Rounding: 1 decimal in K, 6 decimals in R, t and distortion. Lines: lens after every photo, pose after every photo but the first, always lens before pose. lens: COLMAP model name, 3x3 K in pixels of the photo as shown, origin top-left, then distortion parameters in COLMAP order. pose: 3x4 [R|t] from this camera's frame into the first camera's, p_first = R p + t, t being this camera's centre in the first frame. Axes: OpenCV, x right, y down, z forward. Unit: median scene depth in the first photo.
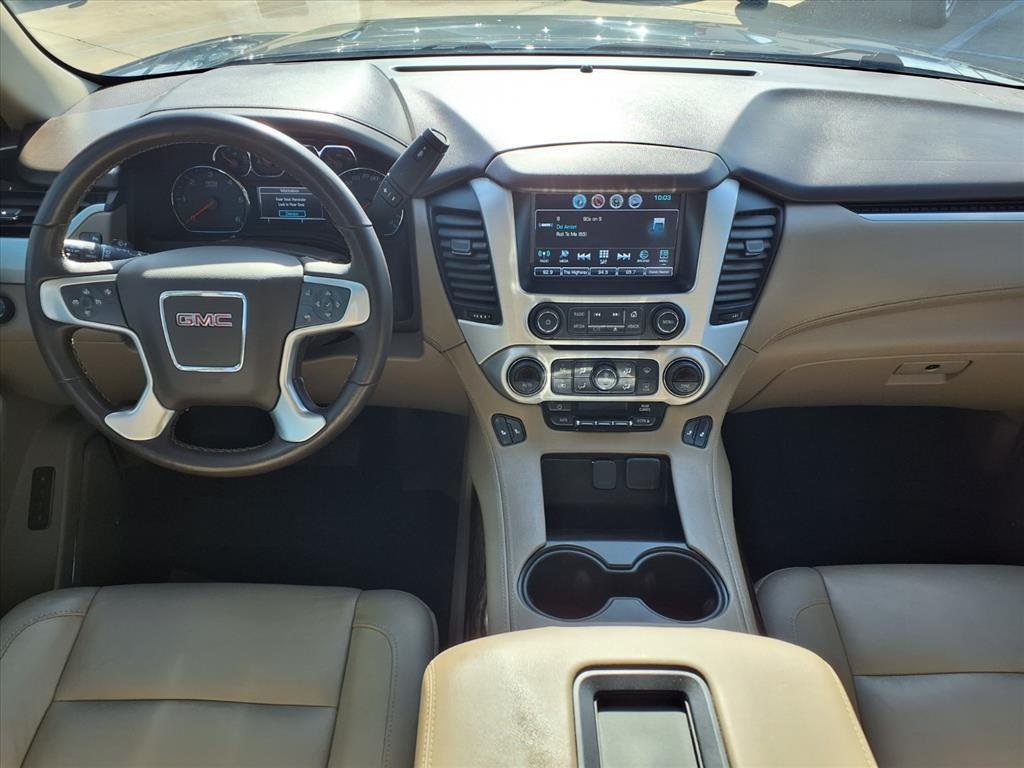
lens RADIAL K [[863.4, 0, 512.0], [0, 863.4, 384.0], [0, 0, 1]] dist [0.006675, 0.010668]
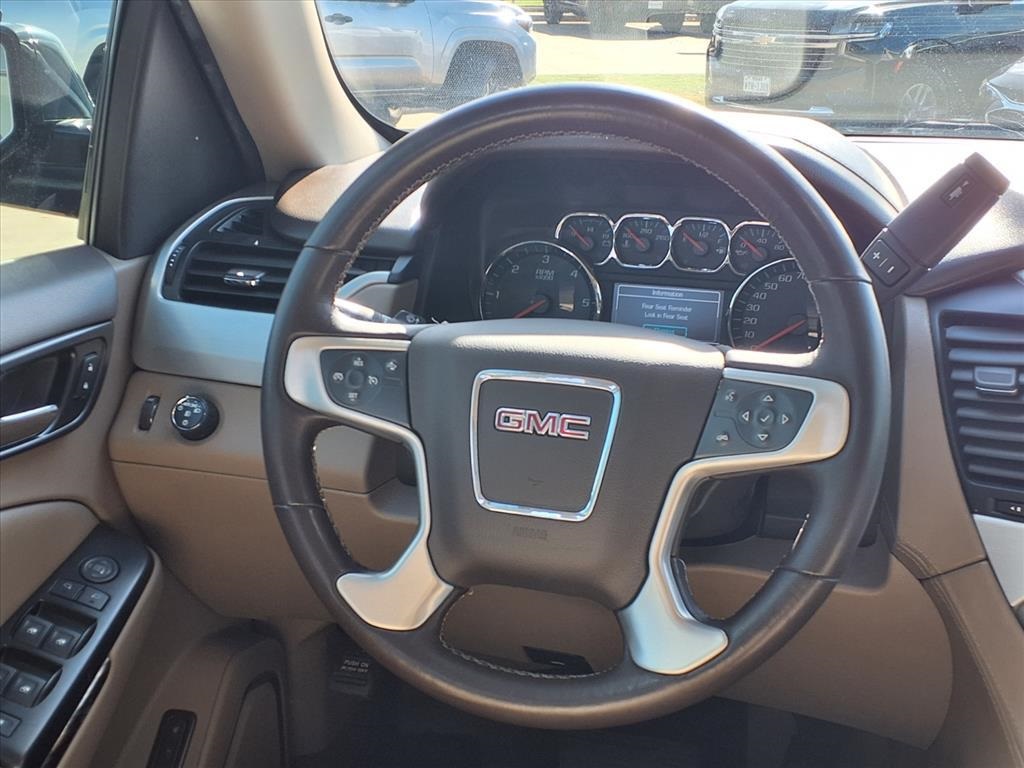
lens RADIAL K [[1325.7, 0, 512.0], [0, 1325.7, 384.0], [0, 0, 1]] dist [0.218386, -0.356682]
pose [[0.962189, 0.095848, -0.254962, -0.146150], [-0.169100, 0.944012, -0.283279, 0.147711], [0.213535, 0.315682, 0.924526, 0.165209]]
